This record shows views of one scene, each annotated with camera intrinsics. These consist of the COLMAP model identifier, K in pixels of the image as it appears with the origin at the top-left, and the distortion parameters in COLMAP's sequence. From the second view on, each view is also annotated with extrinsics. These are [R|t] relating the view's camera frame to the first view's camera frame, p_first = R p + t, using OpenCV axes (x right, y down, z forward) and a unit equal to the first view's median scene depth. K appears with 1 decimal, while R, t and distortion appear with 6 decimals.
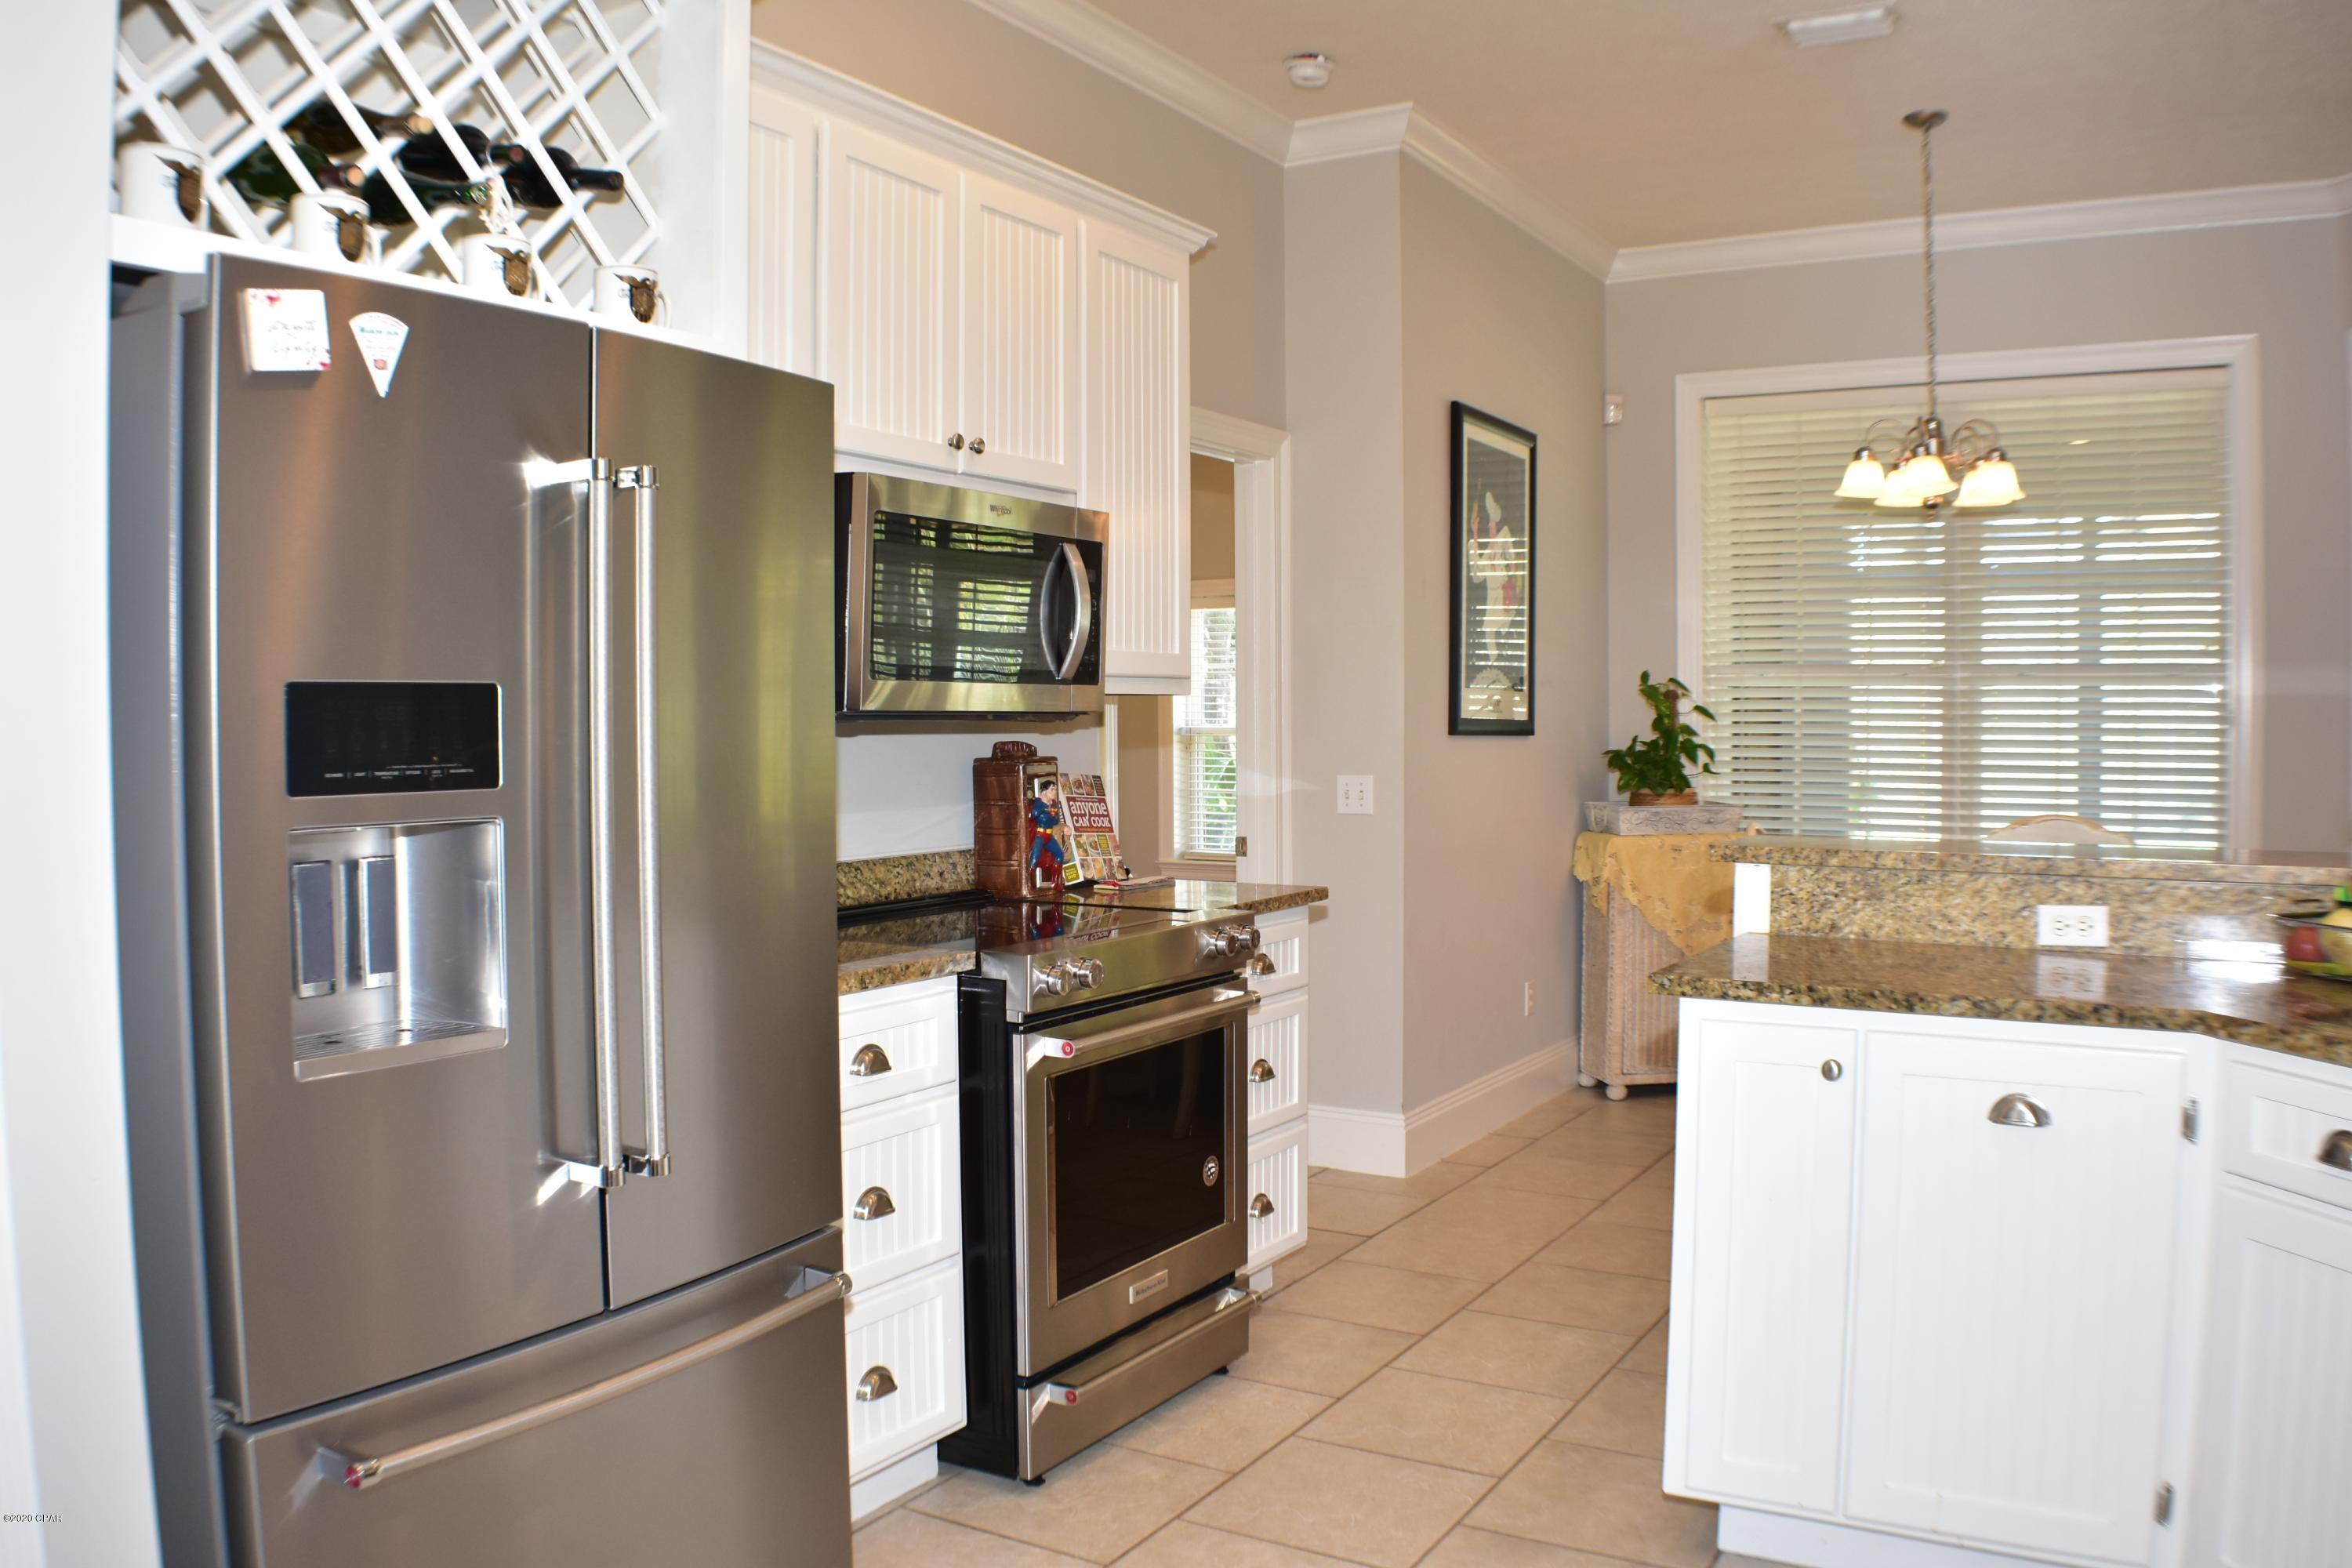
lens RADIAL K [[1833.0, 0, 1186.0], [0, 1833.0, 779.3], [0, 0, 1]] dist [-0.169472, 0.058657]
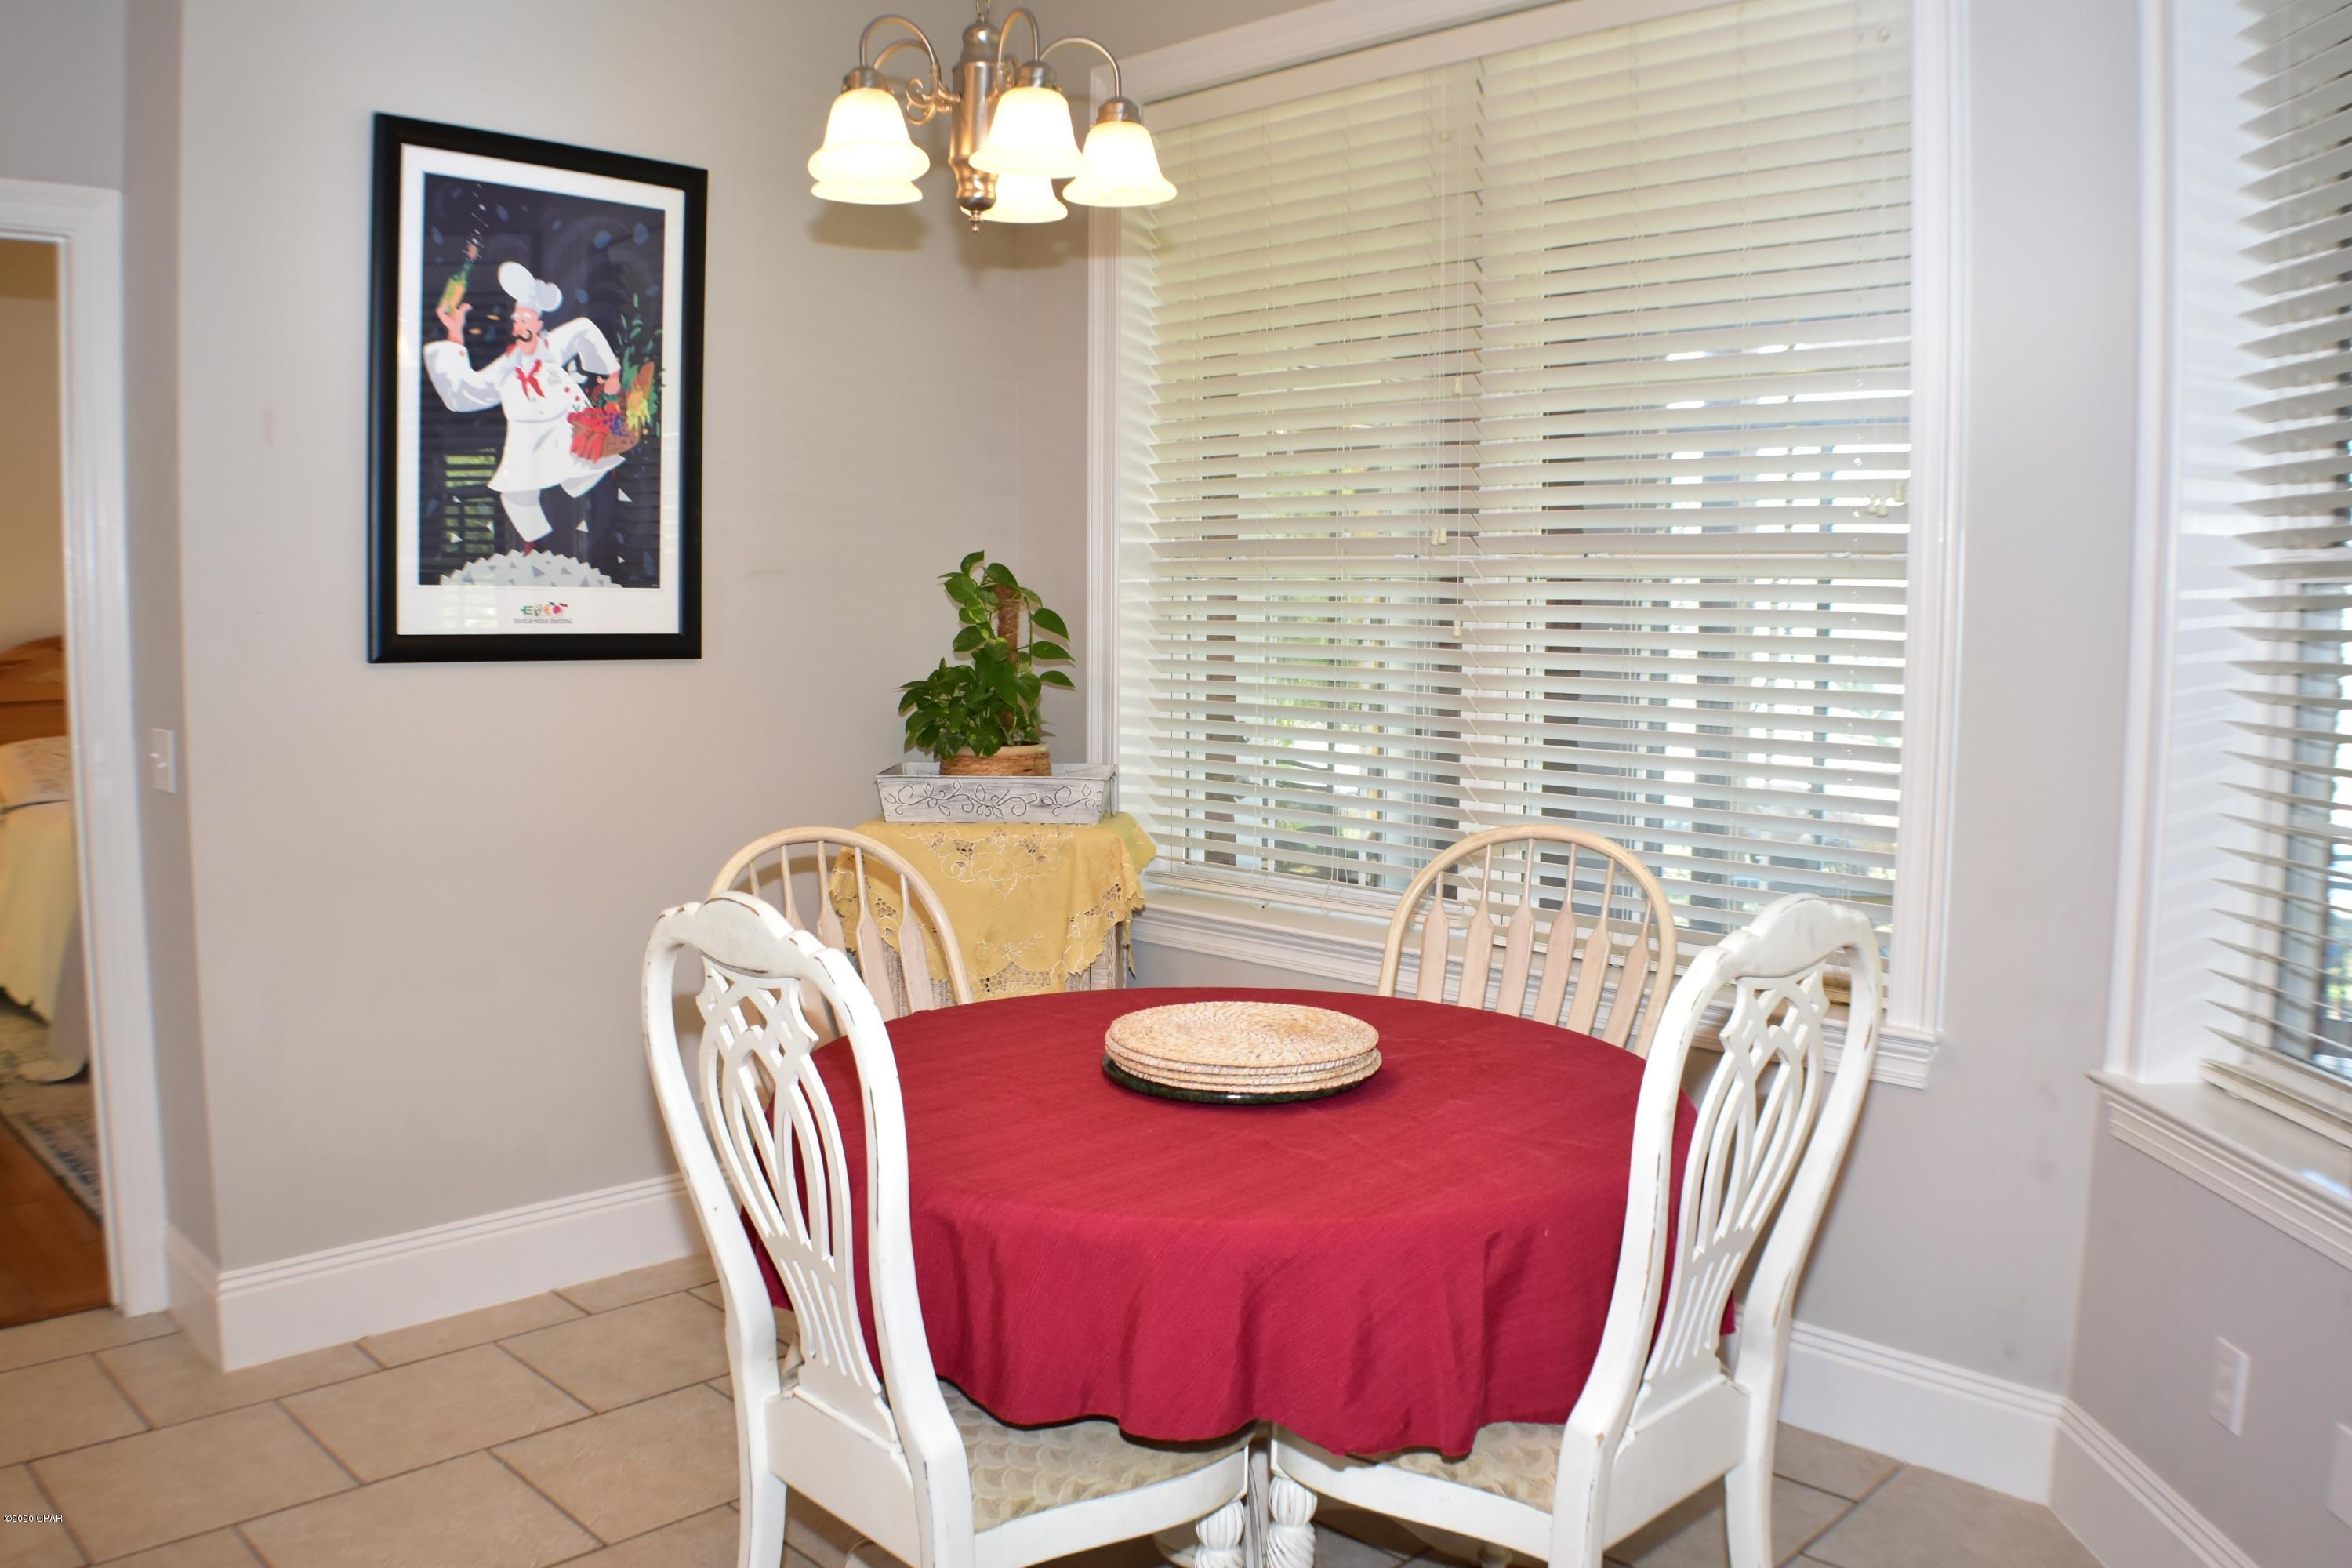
lens RADIAL K [[1833.0, 0, 1186.0], [0, 1833.0, 779.3], [0, 0, 1]] dist [-0.169472, 0.058657]
pose [[0.968303, 0.033109, -0.247574, 0.712577], [-0.016951, 0.997601, 0.067115, -0.038397], [0.249202, -0.060791, 0.966542, 0.628545]]
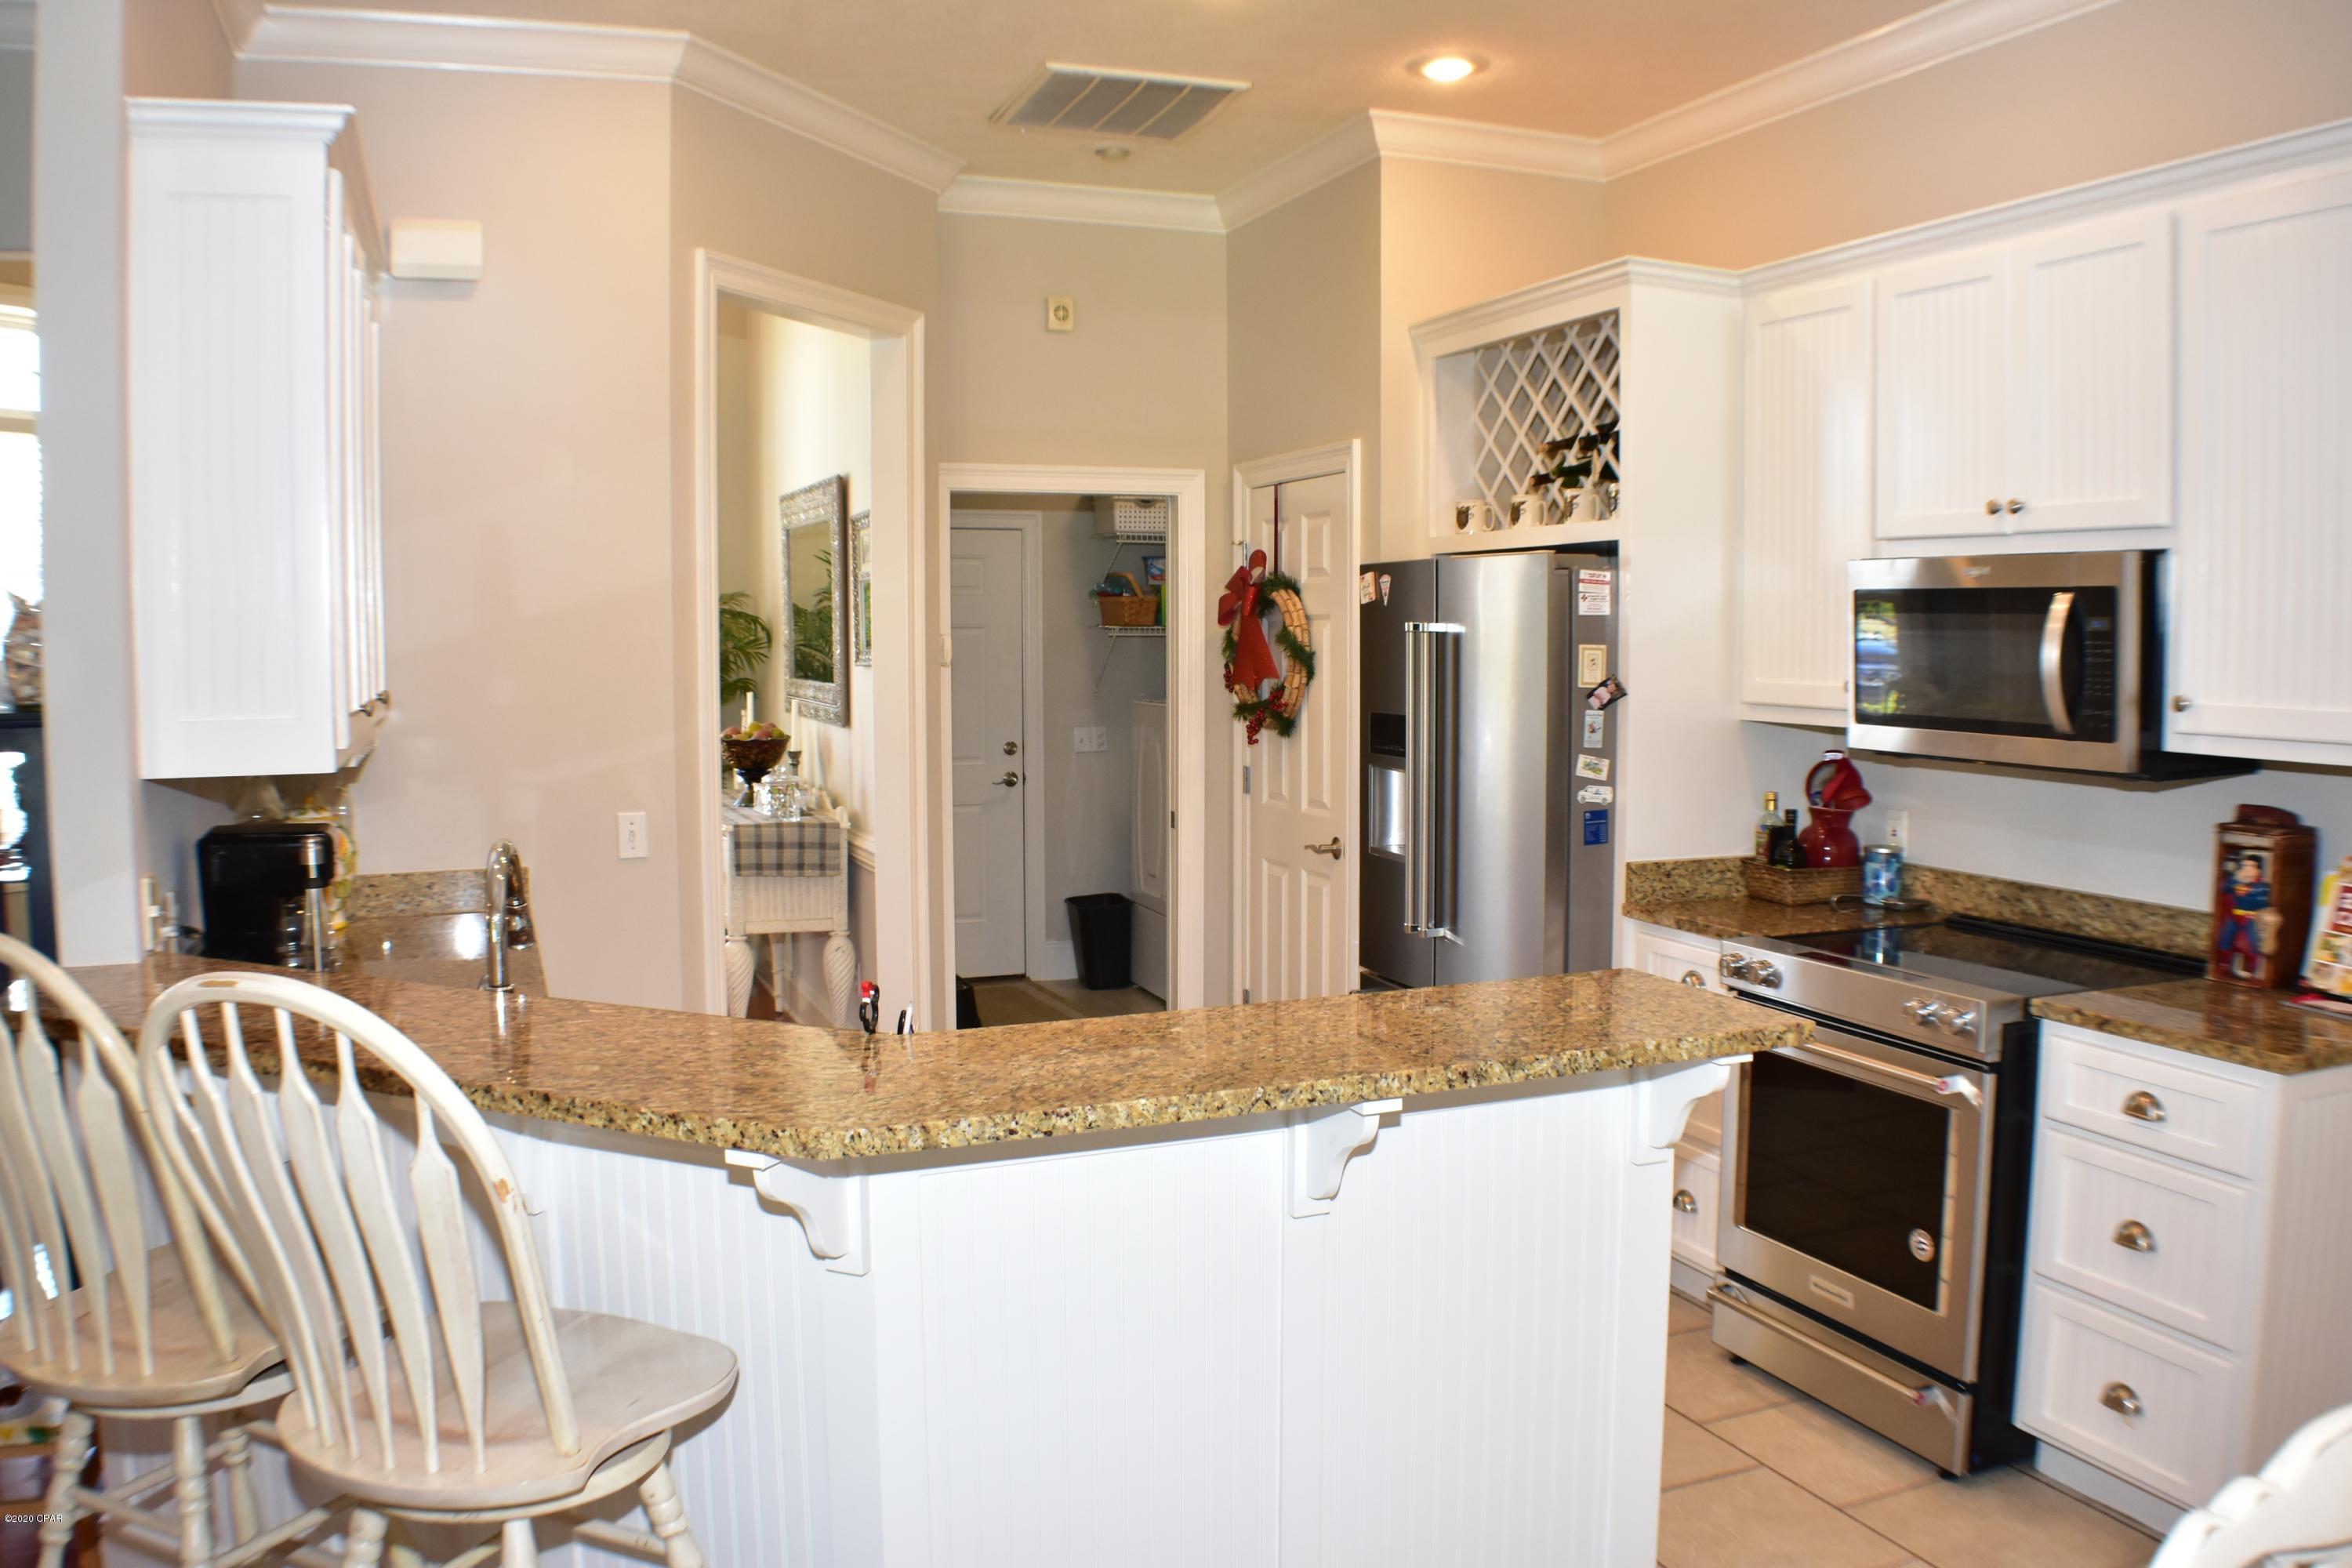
lens RADIAL K [[1833.0, 0, 1186.0], [0, 1833.0, 779.3], [0, 0, 1]] dist [-0.169472, 0.058657]
pose [[-0.608324, 0.069768, -0.790616, 0.811368], [-0.025272, 0.993921, 0.107155, -0.101860], [0.793286, 0.085165, -0.602863, 1.022722]]
